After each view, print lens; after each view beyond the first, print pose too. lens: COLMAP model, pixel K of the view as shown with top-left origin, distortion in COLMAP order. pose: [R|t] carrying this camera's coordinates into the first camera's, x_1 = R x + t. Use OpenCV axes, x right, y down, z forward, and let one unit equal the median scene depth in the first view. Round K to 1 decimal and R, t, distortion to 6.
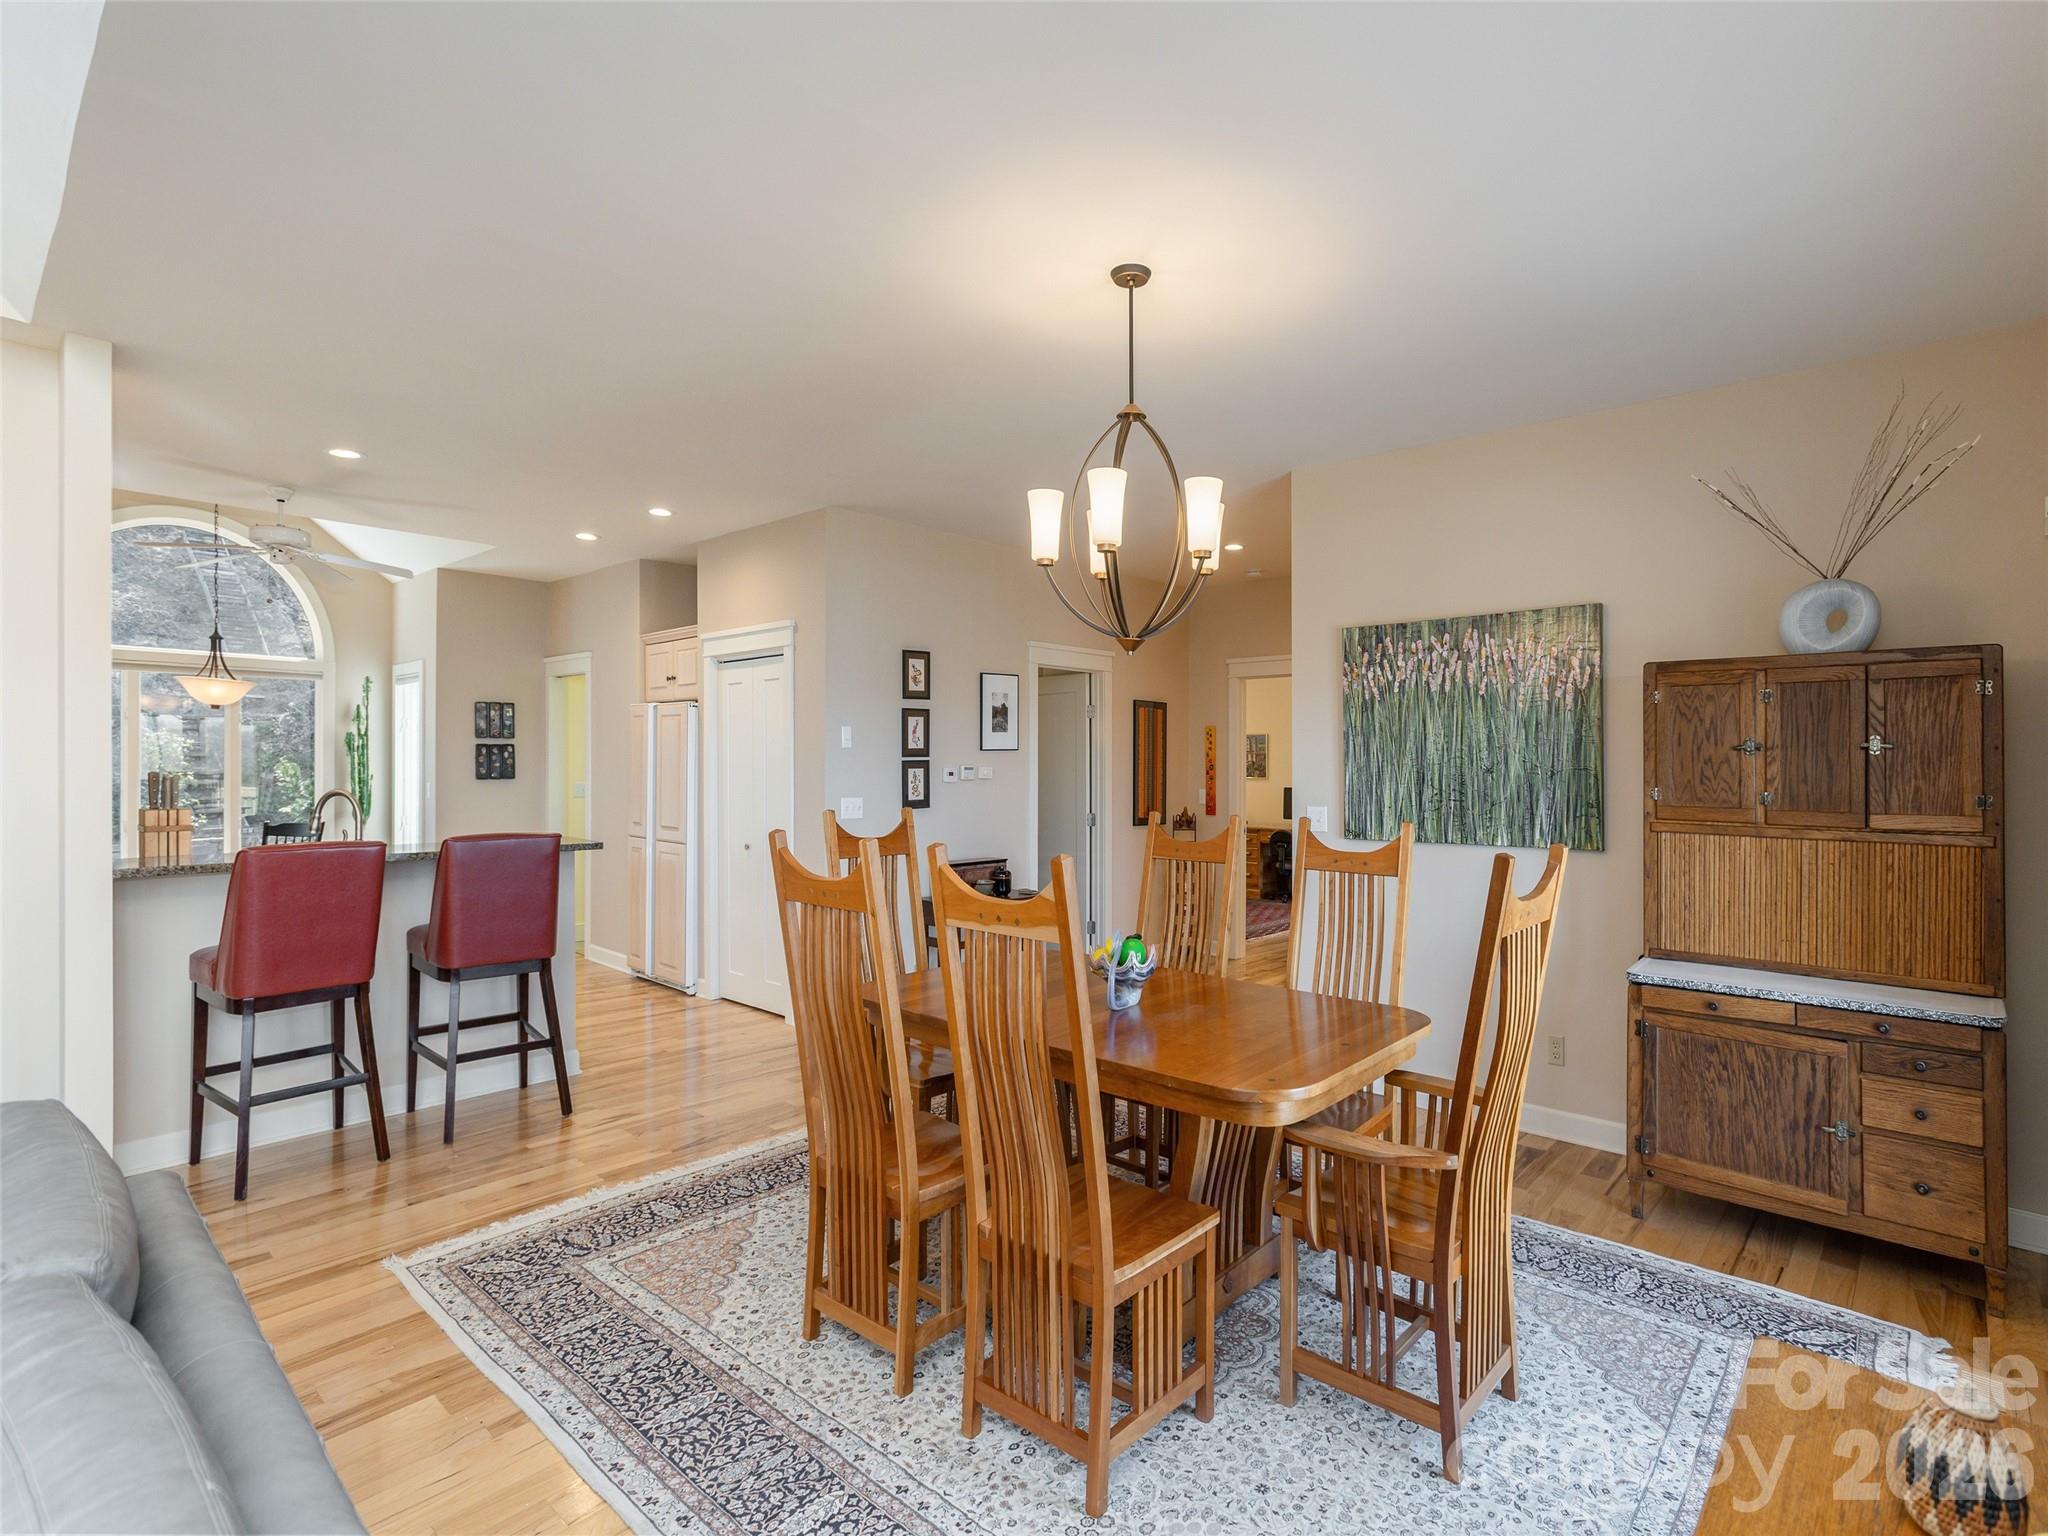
lens RADIAL K [[990.6, 0, 1012.5], [0, 990.6, 763.3], [0, 0, 1]] dist [-0.009772, 0.000489]
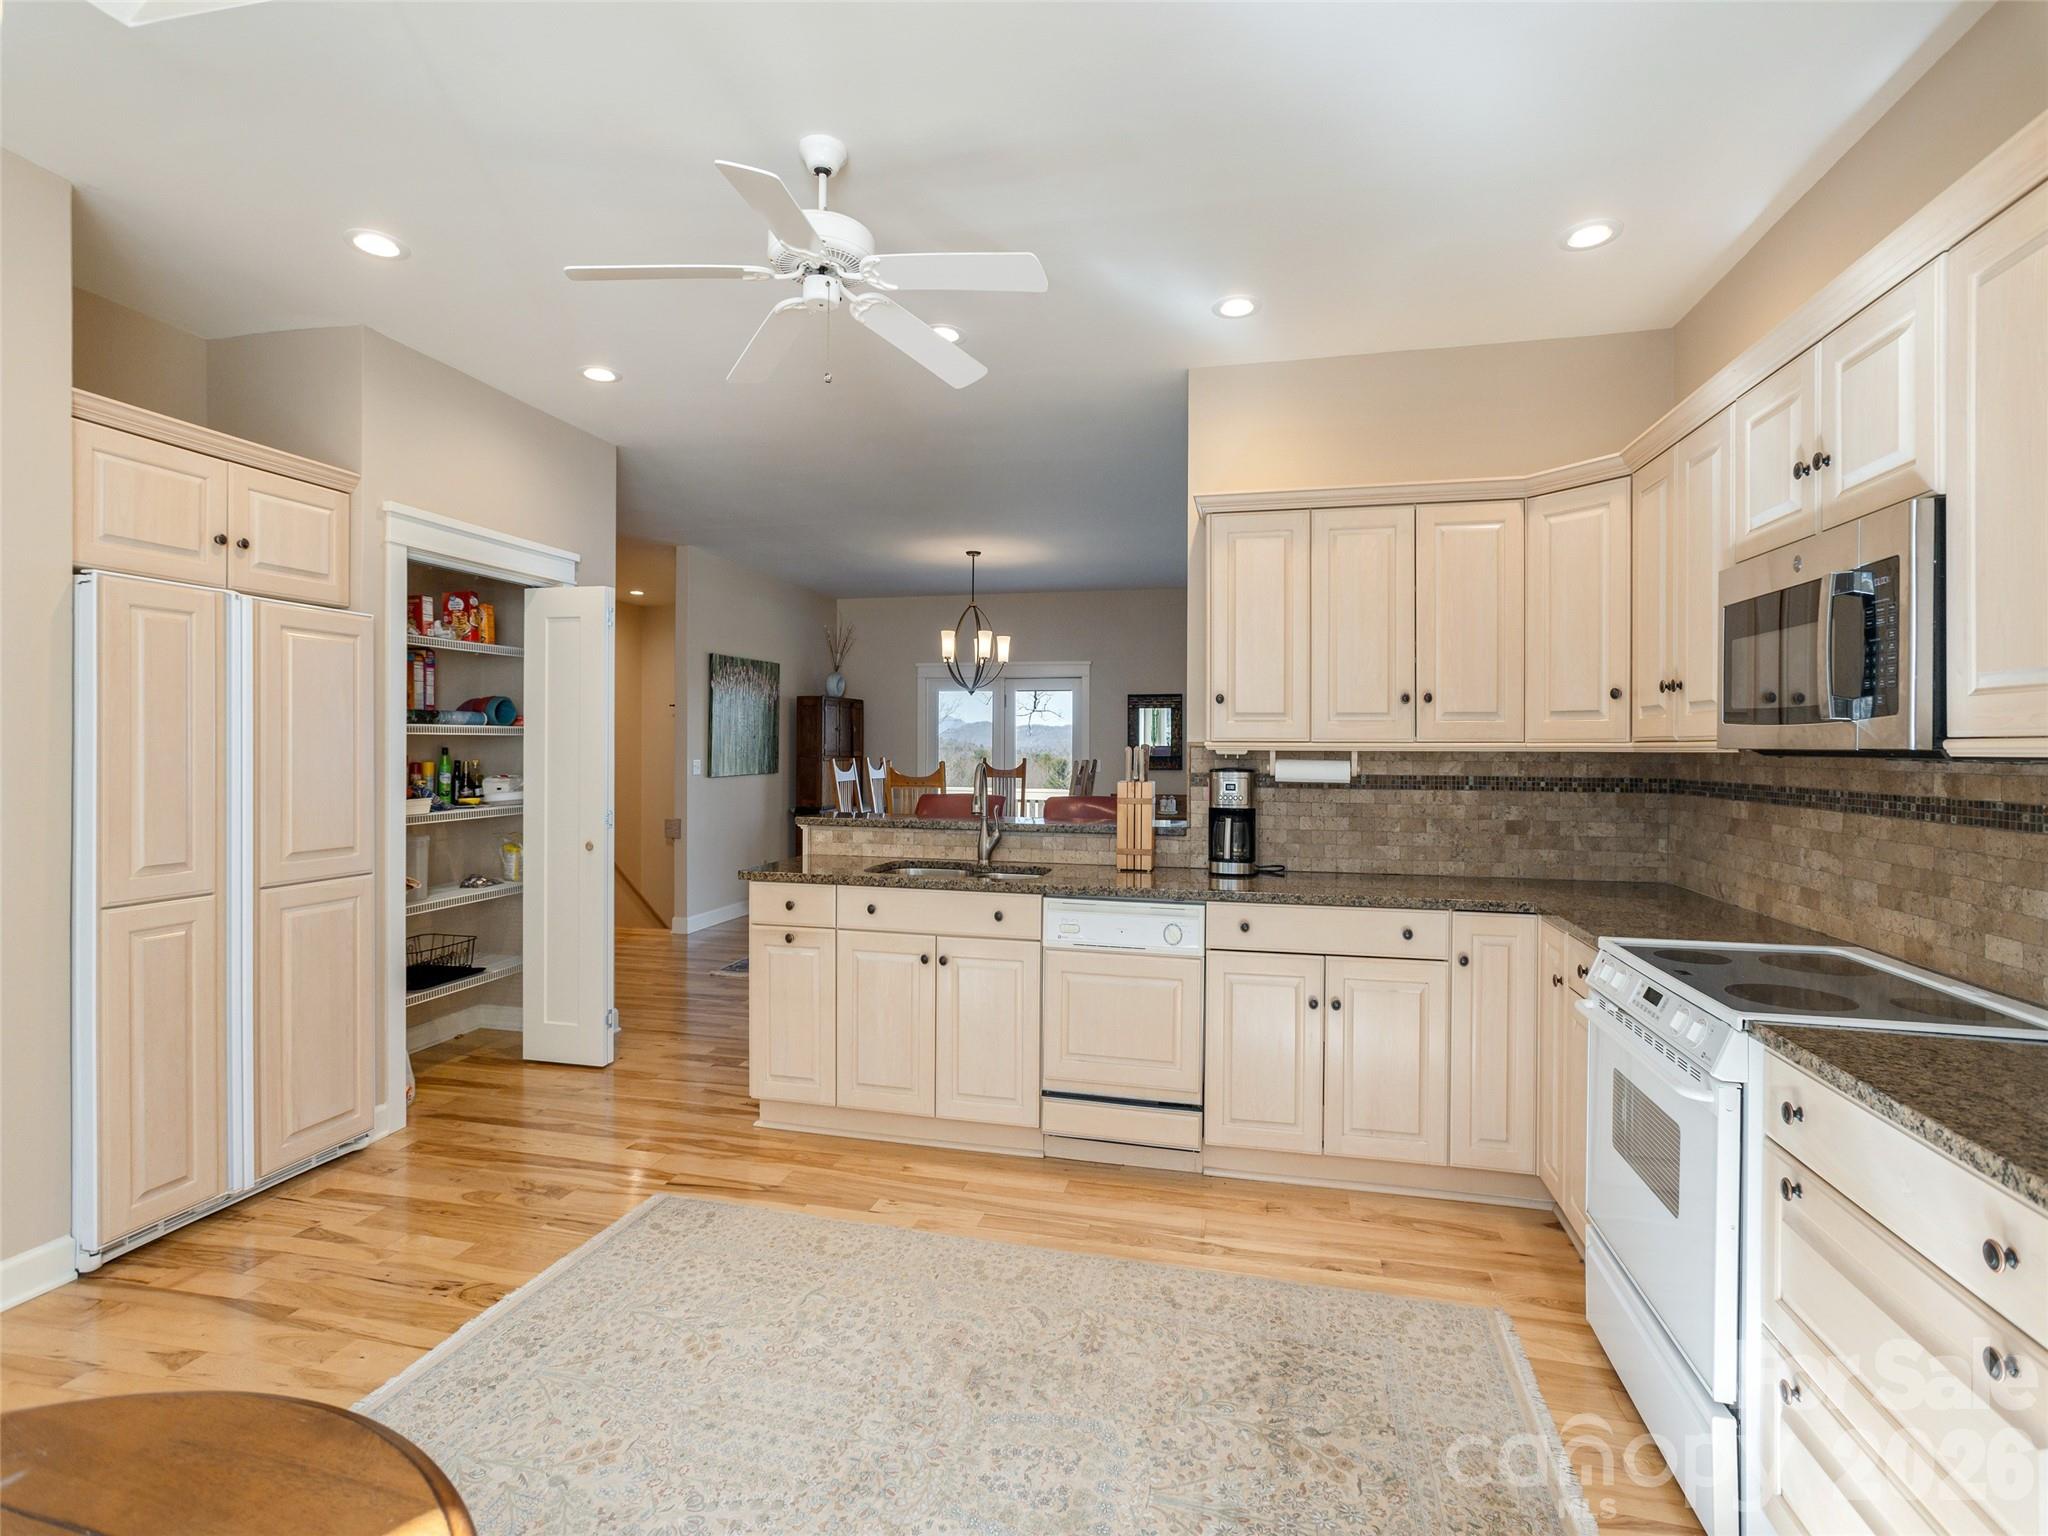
lens RADIAL K [[990.6, 0, 1012.5], [0, 990.6, 763.3], [0, 0, 1]] dist [-0.009772, 0.000489]
pose [[-0.485793, -0.034054, 0.873410, -1.550032], [-0.017761, 0.999419, 0.029089, -0.005292], [-0.873893, -0.001382, -0.486116, 1.497339]]
